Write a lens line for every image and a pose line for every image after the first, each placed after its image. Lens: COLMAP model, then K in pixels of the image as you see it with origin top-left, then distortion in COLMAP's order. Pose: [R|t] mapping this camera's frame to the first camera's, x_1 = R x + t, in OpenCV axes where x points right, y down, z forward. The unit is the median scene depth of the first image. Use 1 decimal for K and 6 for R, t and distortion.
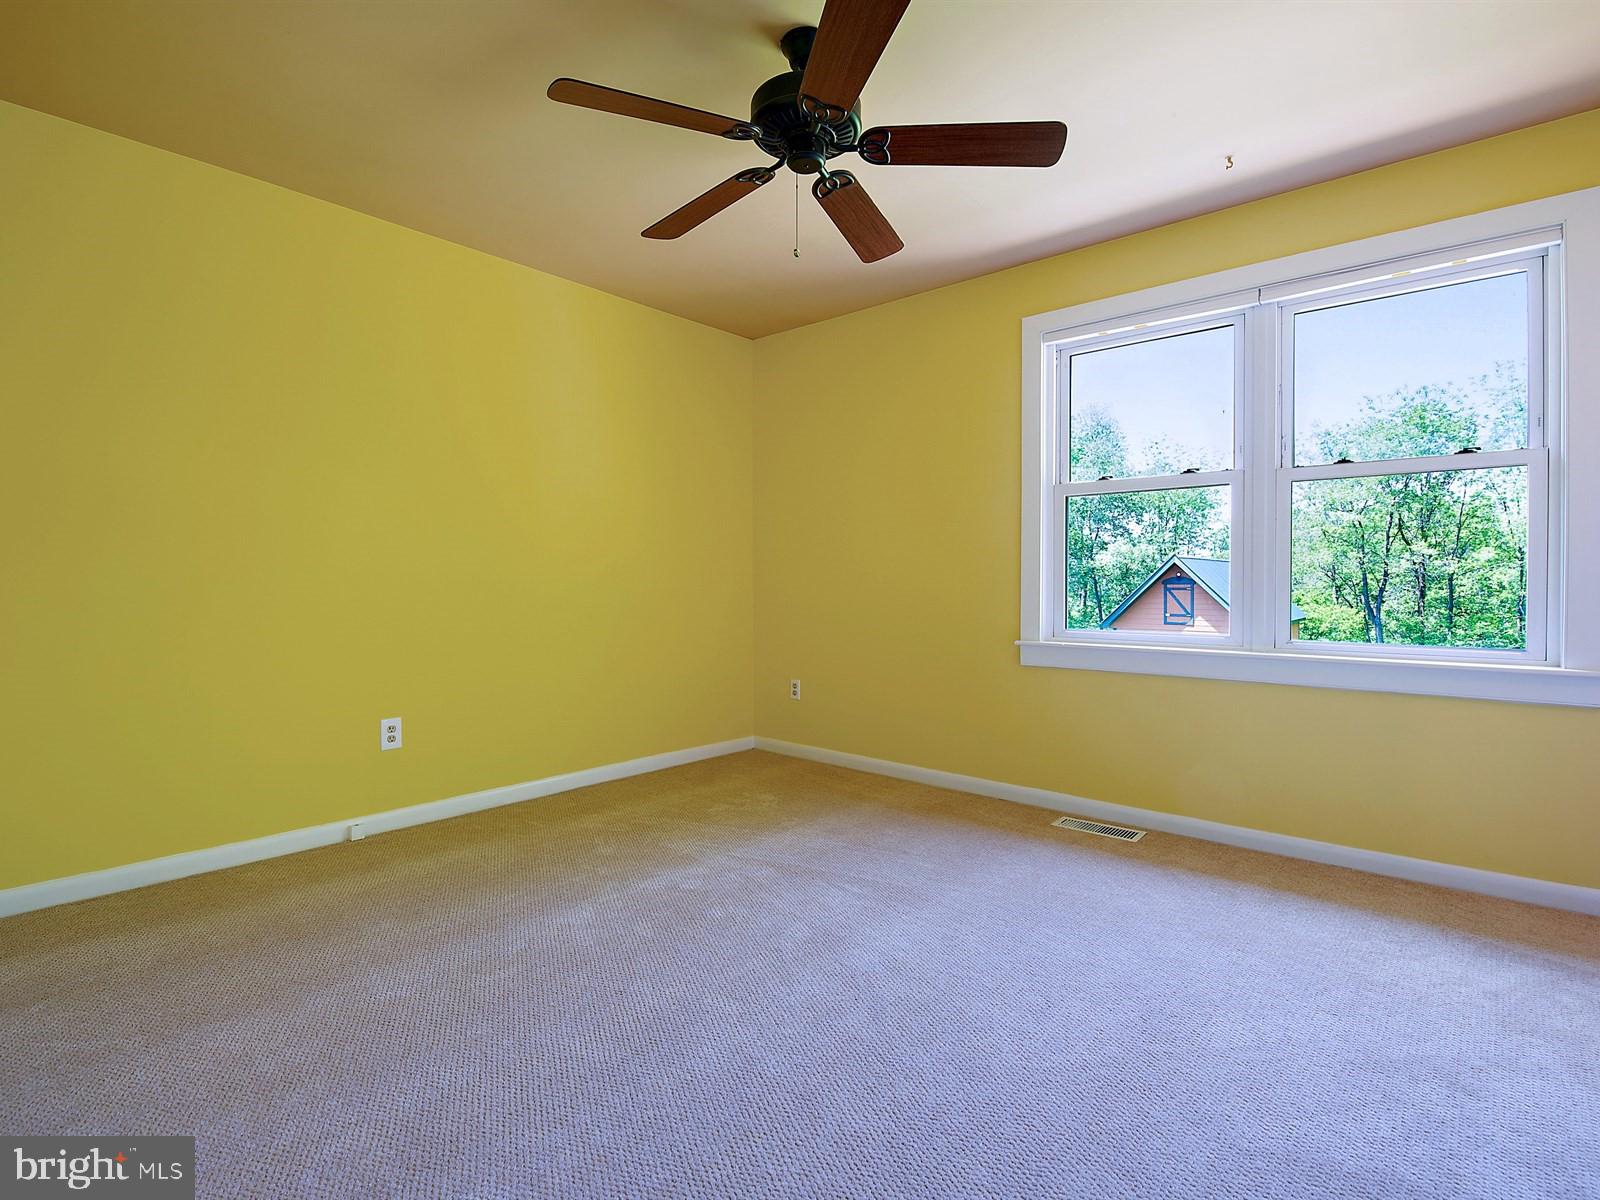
lens RADIAL K [[788.8, 0, 786.6], [0, 788.8, 592.6], [0, 0, 1]] dist [-0.008519, -0.001910]
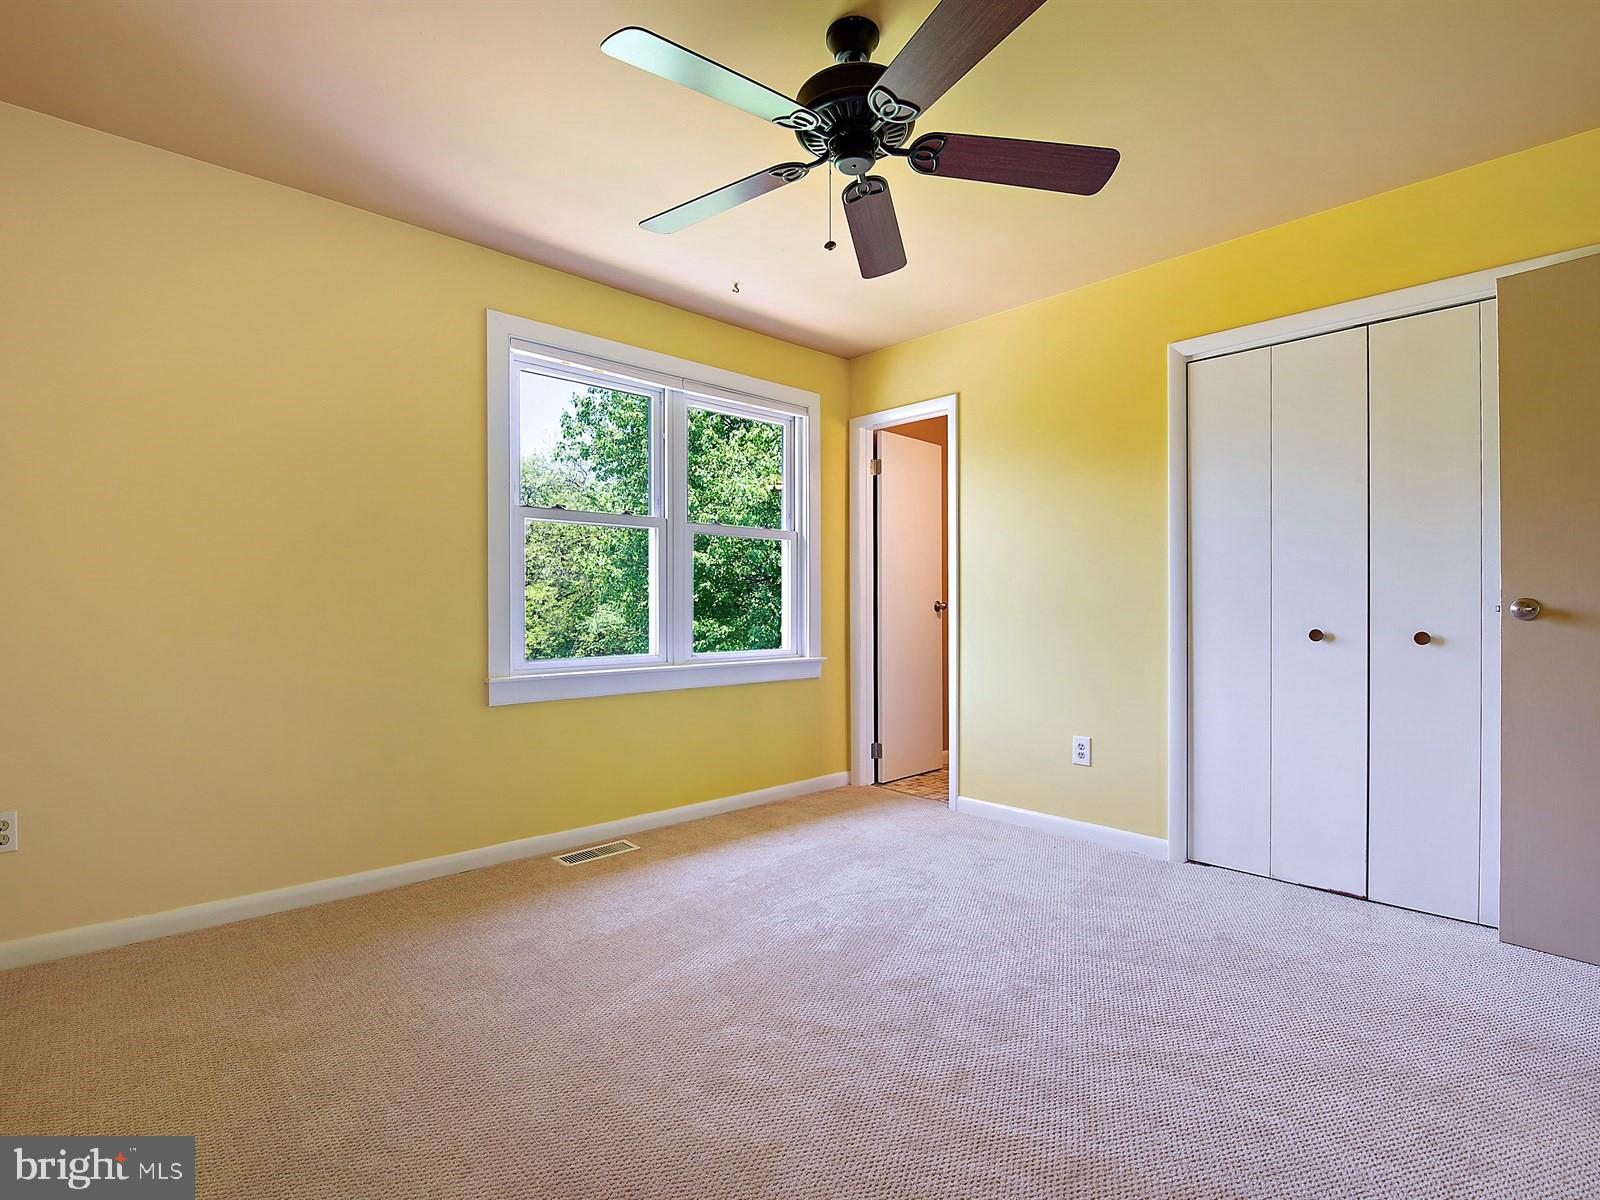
lens RADIAL K [[788.8, 0, 789.2], [0, 788.8, 599.7], [0, 0, 1]] dist [-0.008519, -0.001910]
pose [[0.089276, 0.008769, 0.995968, -0.652567], [0.018463, 0.999775, -0.010458, -0.013085], [-0.995836, 0.019322, 0.089094, 0.720270]]
